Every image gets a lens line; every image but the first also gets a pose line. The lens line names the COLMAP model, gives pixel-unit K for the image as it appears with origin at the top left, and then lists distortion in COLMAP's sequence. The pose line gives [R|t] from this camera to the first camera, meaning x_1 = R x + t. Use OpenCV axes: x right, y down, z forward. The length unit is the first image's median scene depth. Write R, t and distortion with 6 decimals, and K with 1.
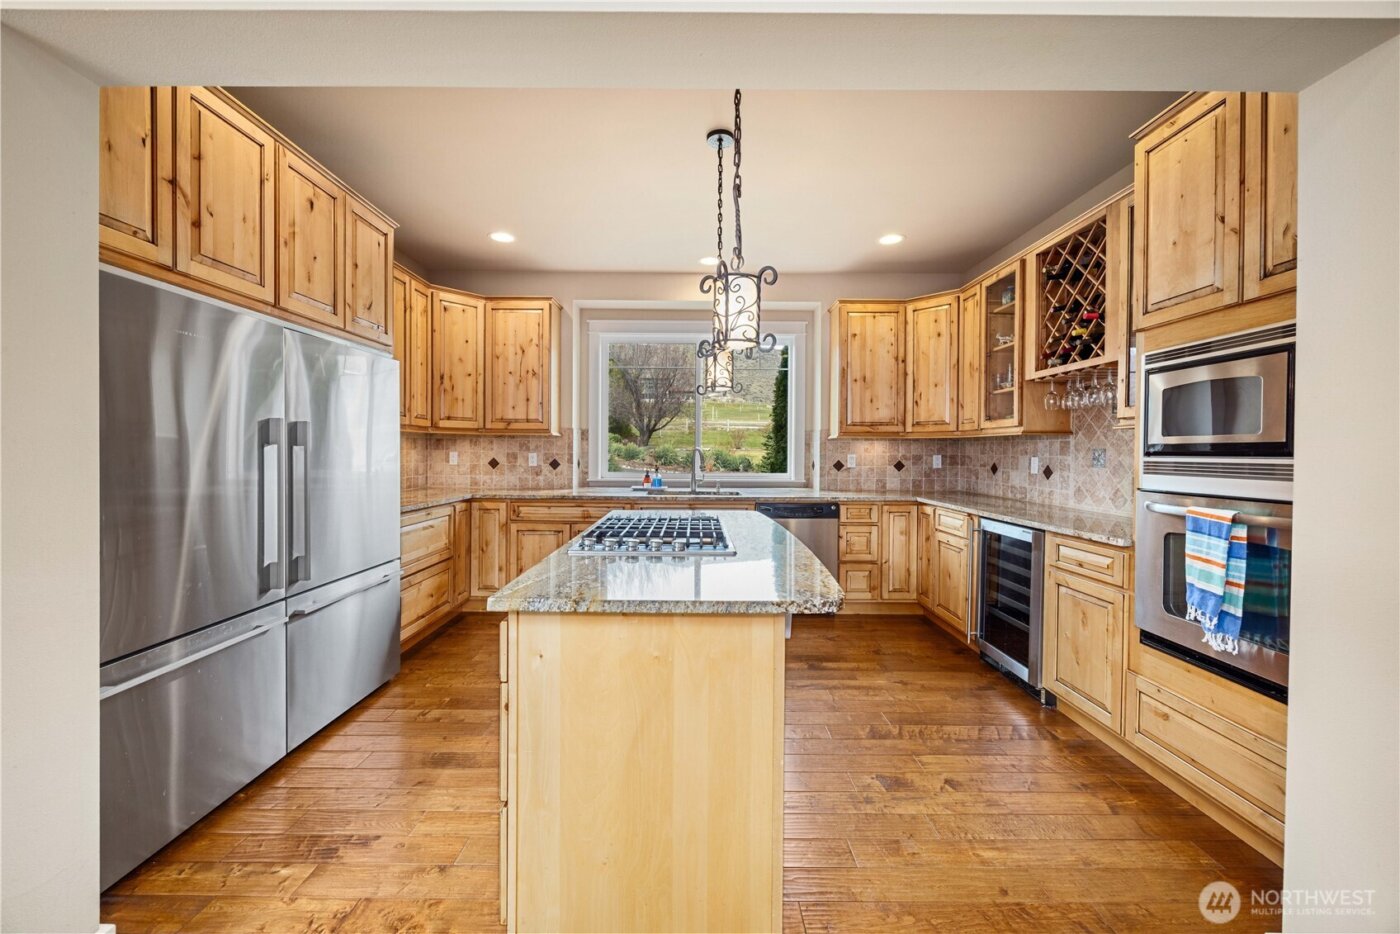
lens RADIAL K [[539.3, 0, 692.2], [0, 539.3, 457.4], [0, 0, 1]] dist [-0.000833, -0.000143]
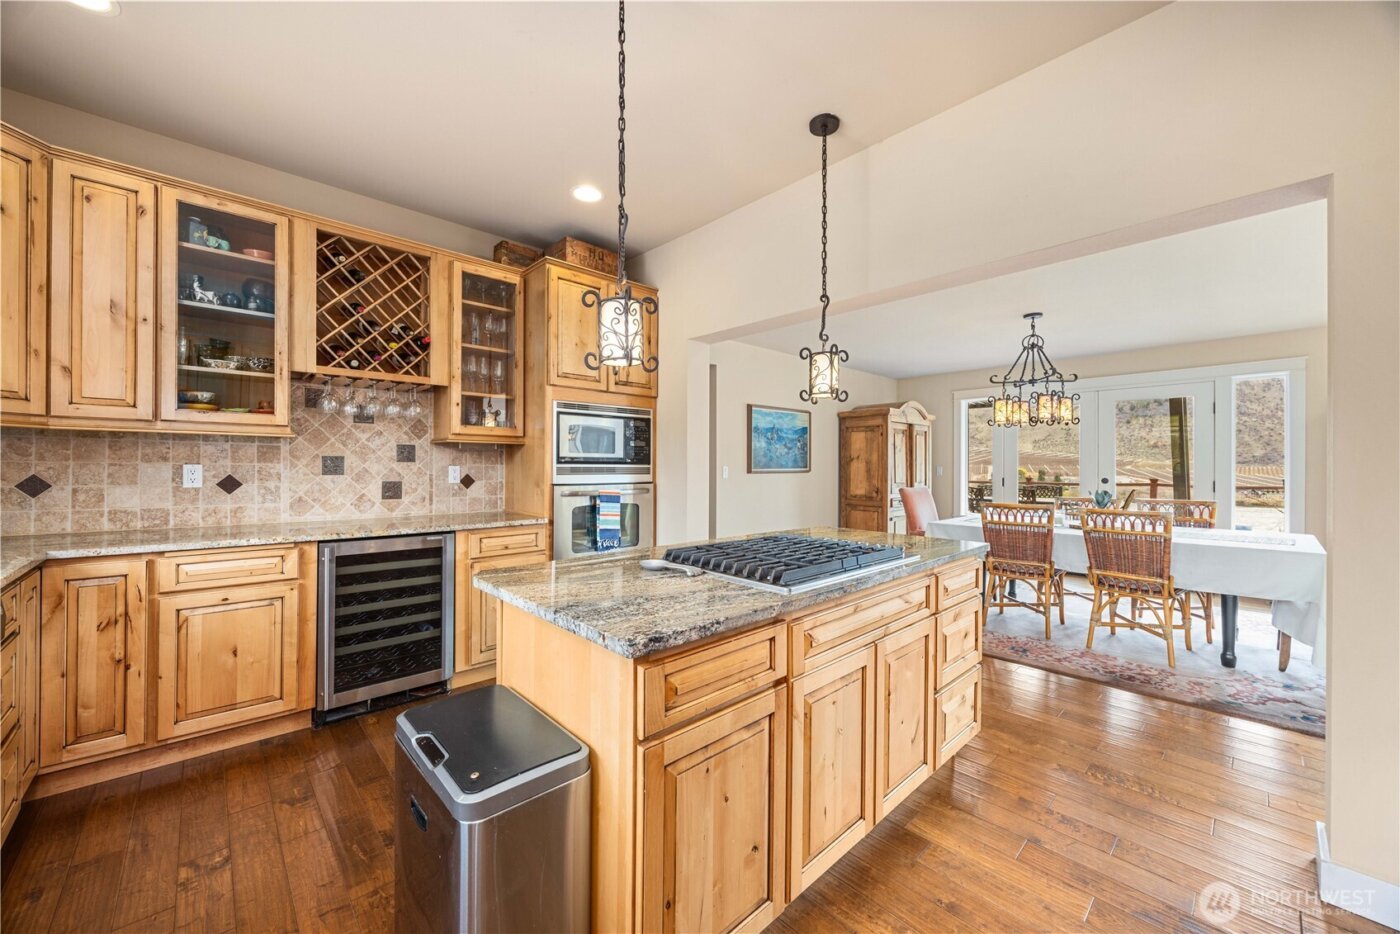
lens RADIAL K [[517.0, 0, 681.3], [0, 517.0, 465.6], [0, 0, 1]] dist [-0.010623, -0.000040]
pose [[-0.666460, -0.008535, 0.745492, -0.293015], [-0.001711, 0.999949, 0.009918, -0.006854], [-0.745539, 0.005334, -0.666441, 0.902212]]
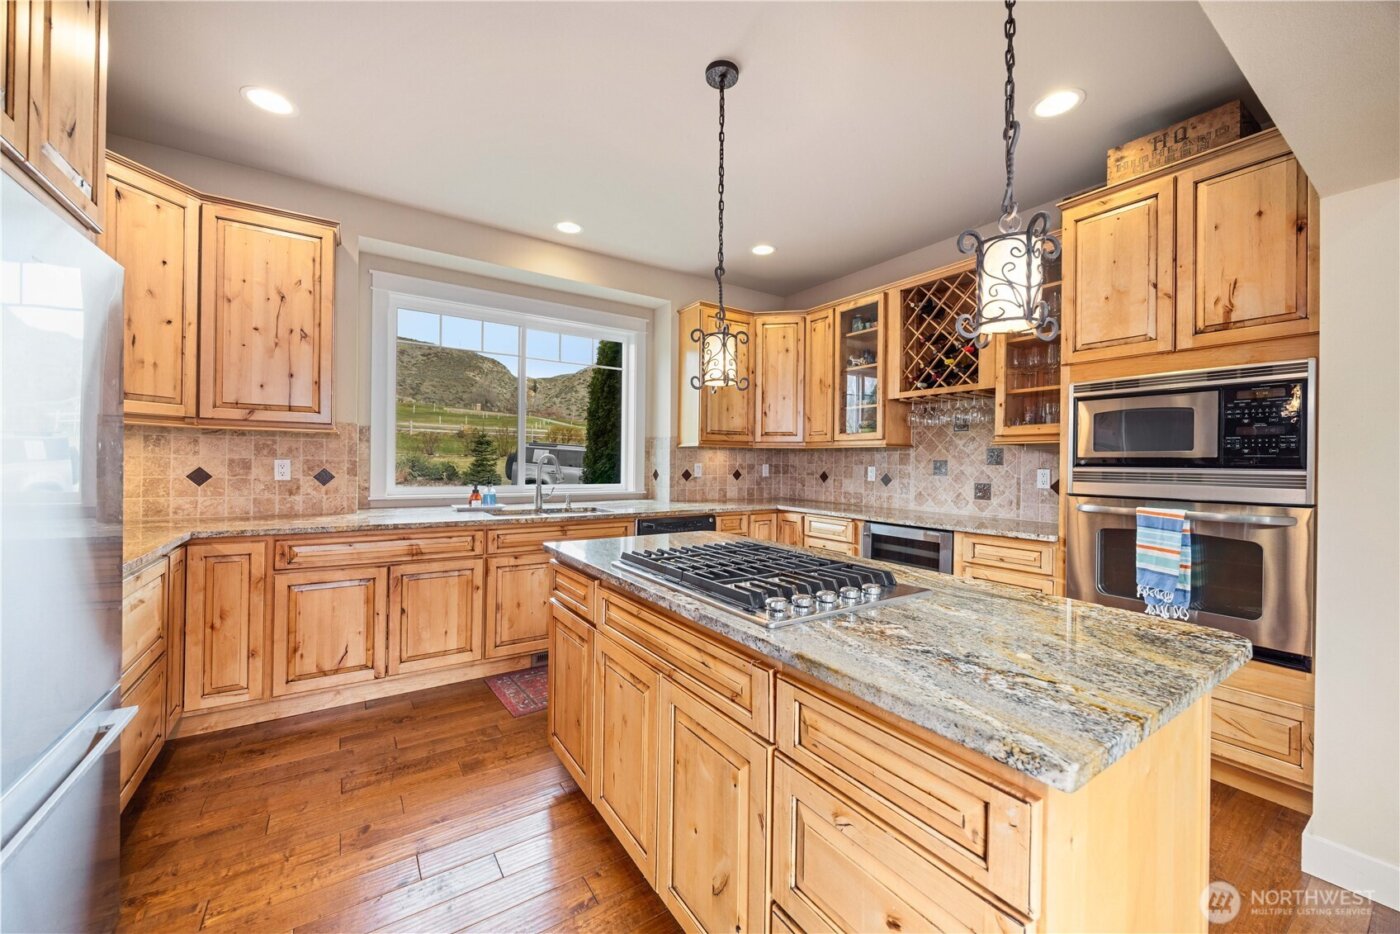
lens RADIAL K [[534.2, 0, 702.9], [0, 534.2, 461.5], [0, 0, 1]] dist [-0.000257, 0.000096]
pose [[0.830616, 0.004873, 0.556824, -0.278374], [-0.001520, 0.999978, -0.006484, -0.003064], [-0.556843, 0.004540, 0.830605, 0.235496]]
